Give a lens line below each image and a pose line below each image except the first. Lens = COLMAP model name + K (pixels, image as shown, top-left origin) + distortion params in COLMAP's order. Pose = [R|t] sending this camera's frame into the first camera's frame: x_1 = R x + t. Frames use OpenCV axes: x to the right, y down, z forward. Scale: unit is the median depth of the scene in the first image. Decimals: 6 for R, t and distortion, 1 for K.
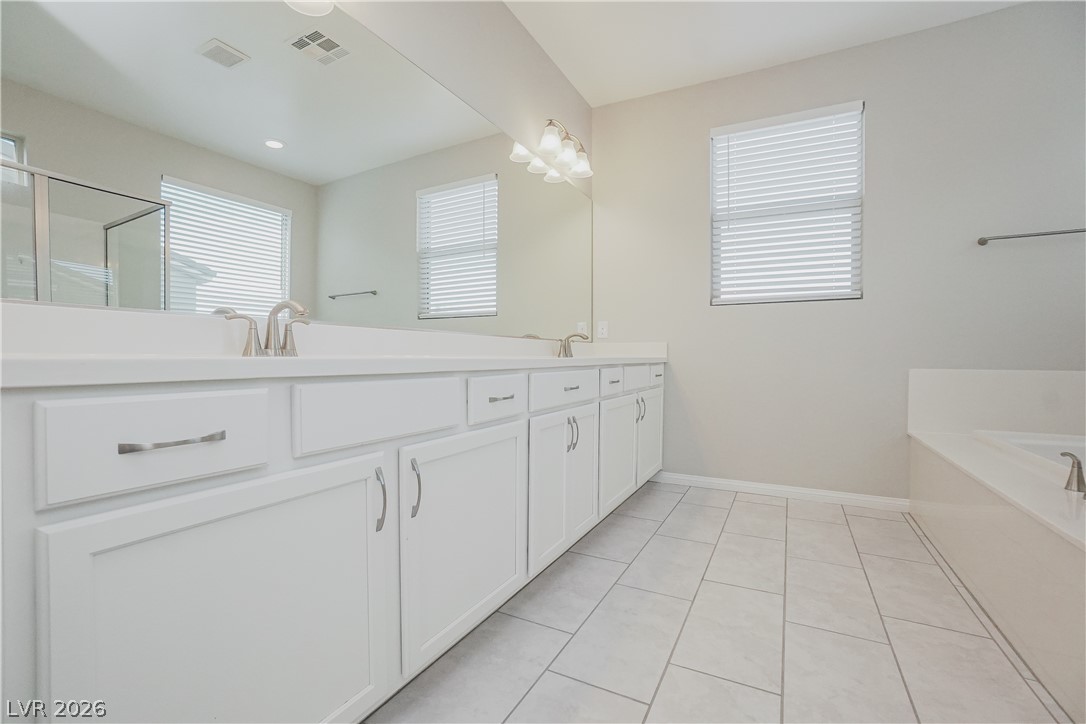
lens RADIAL K [[482.0, 0, 535.1], [0, 482.0, 364.0], [0, 0, 1]] dist [-0.062029, 0.022329]
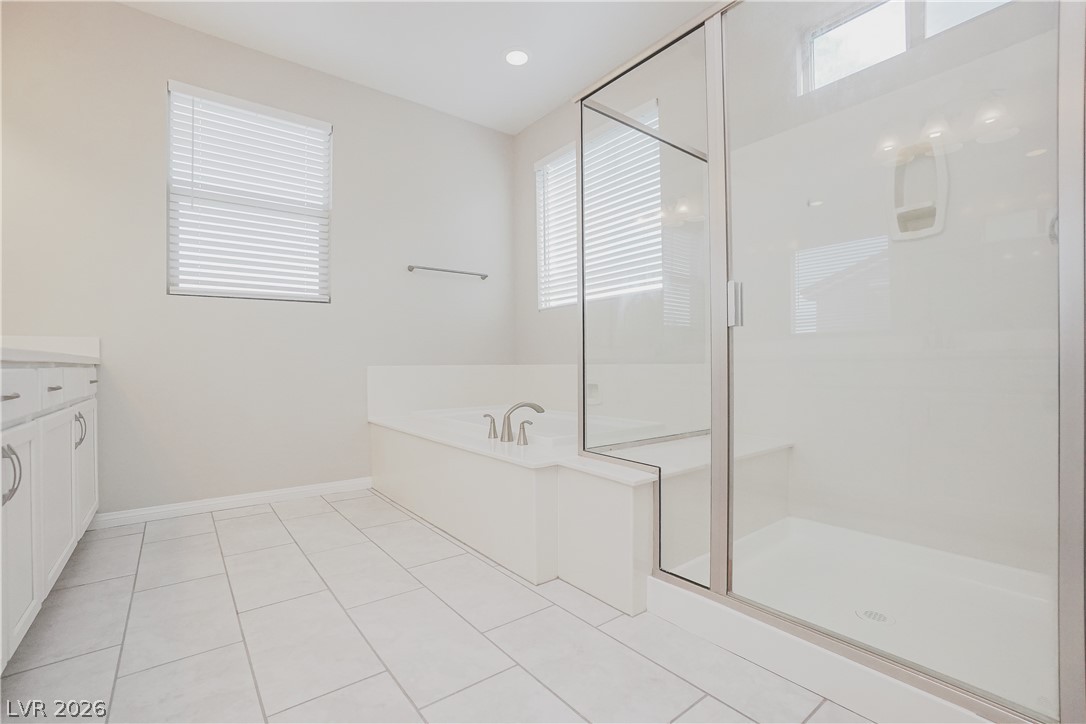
lens RADIAL K [[482.0, 0, 535.1], [0, 482.0, 364.0], [0, 0, 1]] dist [-0.062029, 0.022329]
pose [[0.405304, -0.008025, 0.914147, -0.140059], [0.027351, 0.999620, -0.003351, 0.022254], [-0.913773, 0.026361, 0.405370, 0.128679]]
